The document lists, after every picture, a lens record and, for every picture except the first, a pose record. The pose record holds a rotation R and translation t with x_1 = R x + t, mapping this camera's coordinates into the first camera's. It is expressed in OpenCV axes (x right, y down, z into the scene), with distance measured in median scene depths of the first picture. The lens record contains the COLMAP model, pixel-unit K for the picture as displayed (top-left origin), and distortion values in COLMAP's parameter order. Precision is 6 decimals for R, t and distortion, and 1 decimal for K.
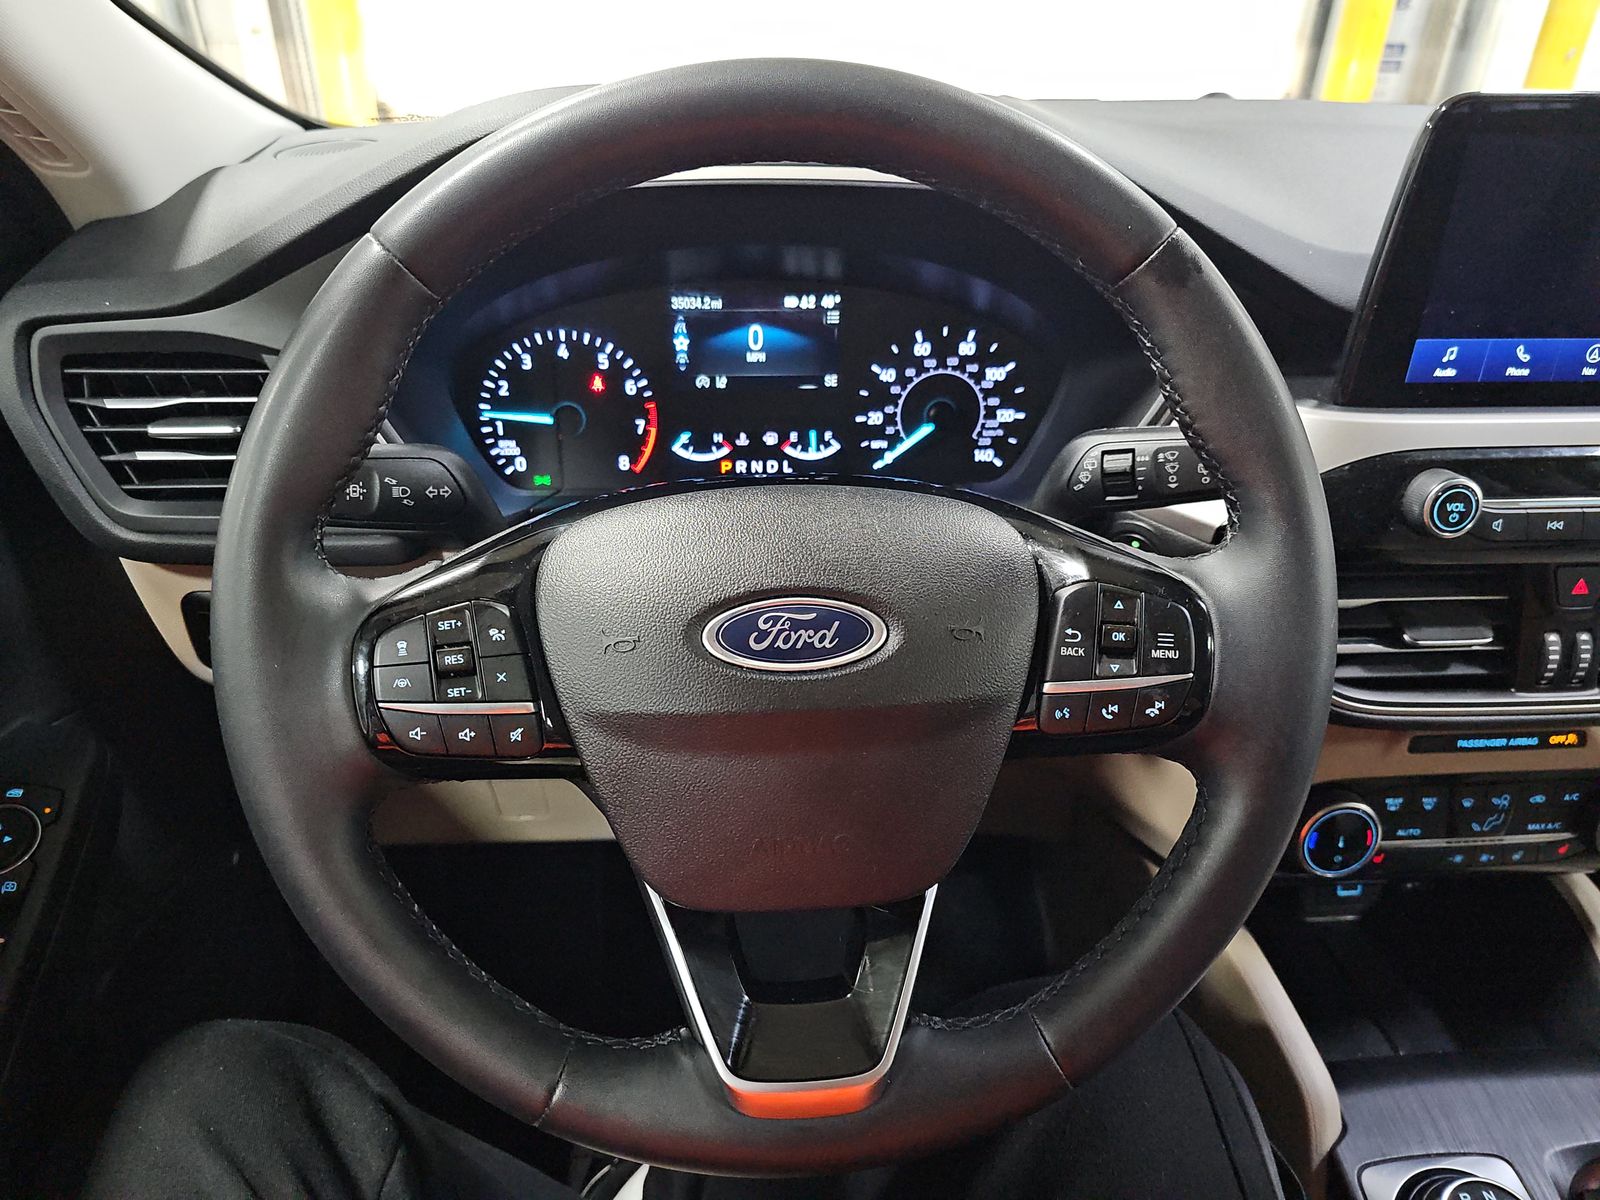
lens RADIAL K [[1074.3, 0, 784.4], [0, 1074.3, 604.1], [0, 0, 1]] dist [0.056242, -0.065538]
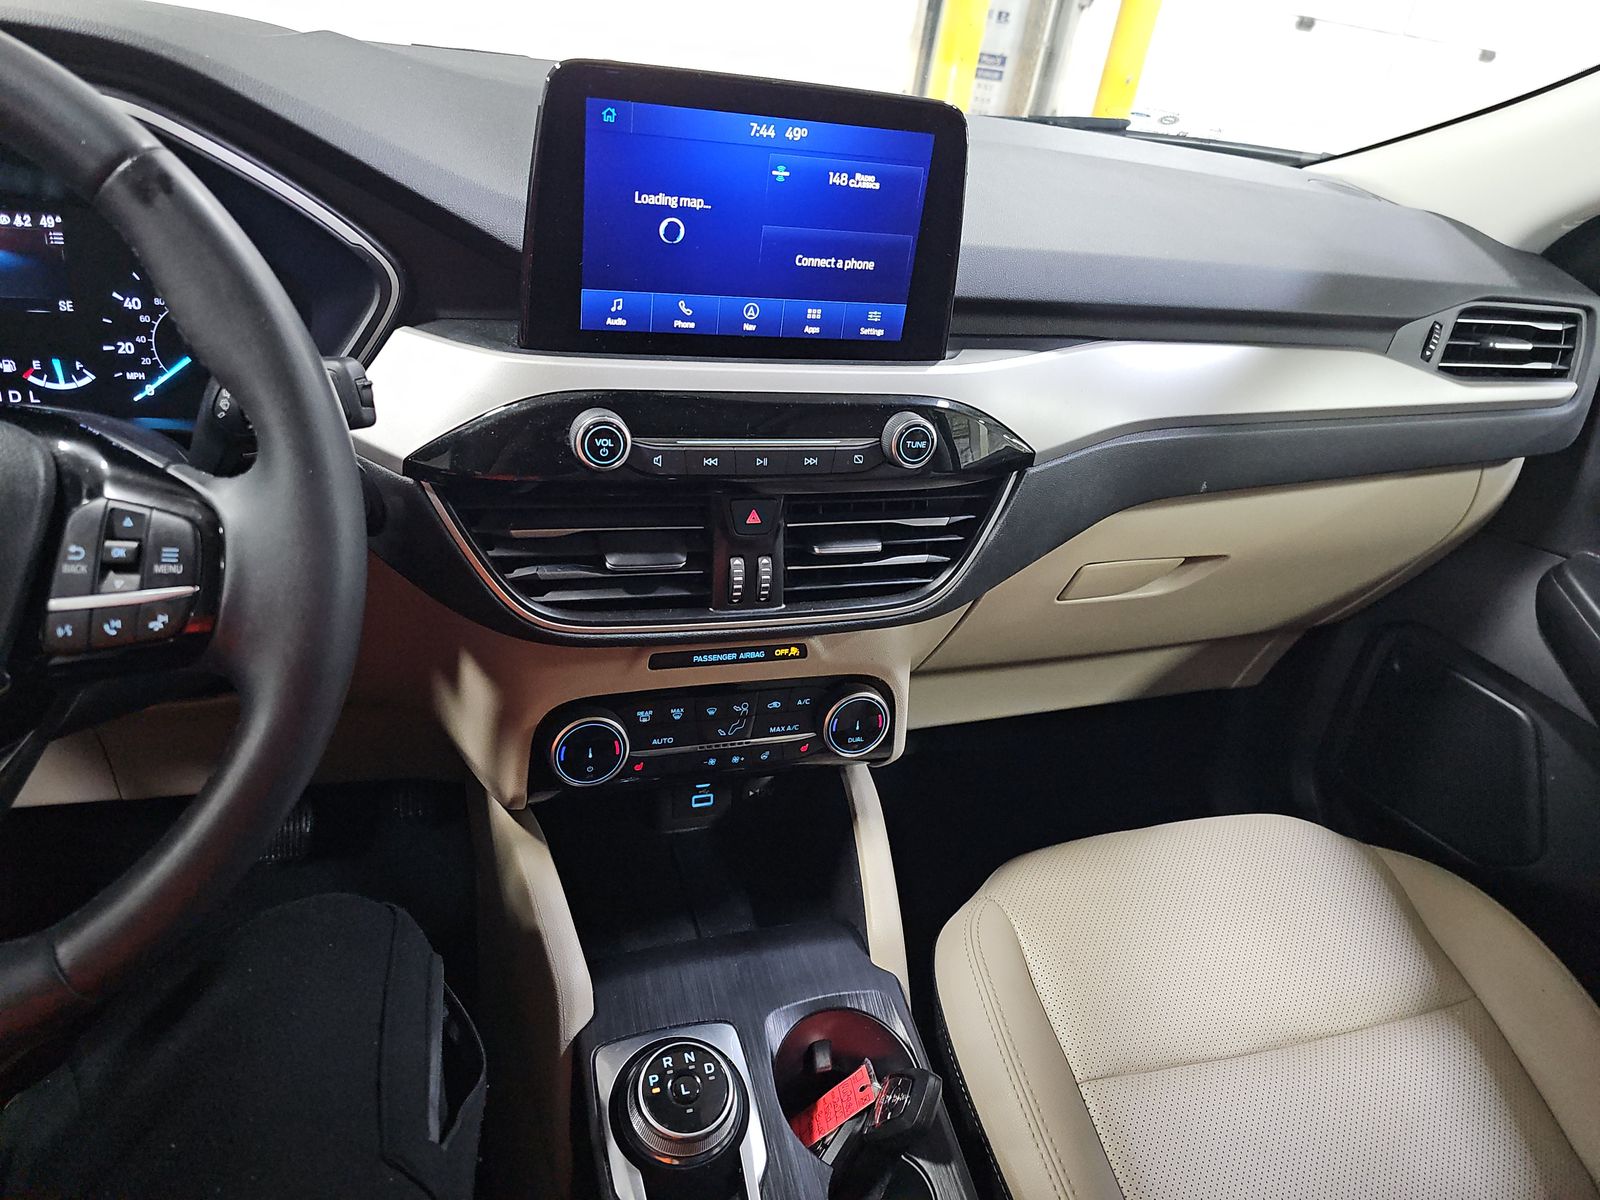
lens RADIAL K [[1062.5, 0, 800.0], [0, 1062.5, 600.0], [0, 0, 1]] dist [0.055572, -0.060484]
pose [[0.964008, -0.024729, 0.264720, 0.417269], [0.018190, 0.999466, 0.027127, 0.037341], [-0.265249, -0.021335, 0.963944, -0.088613]]
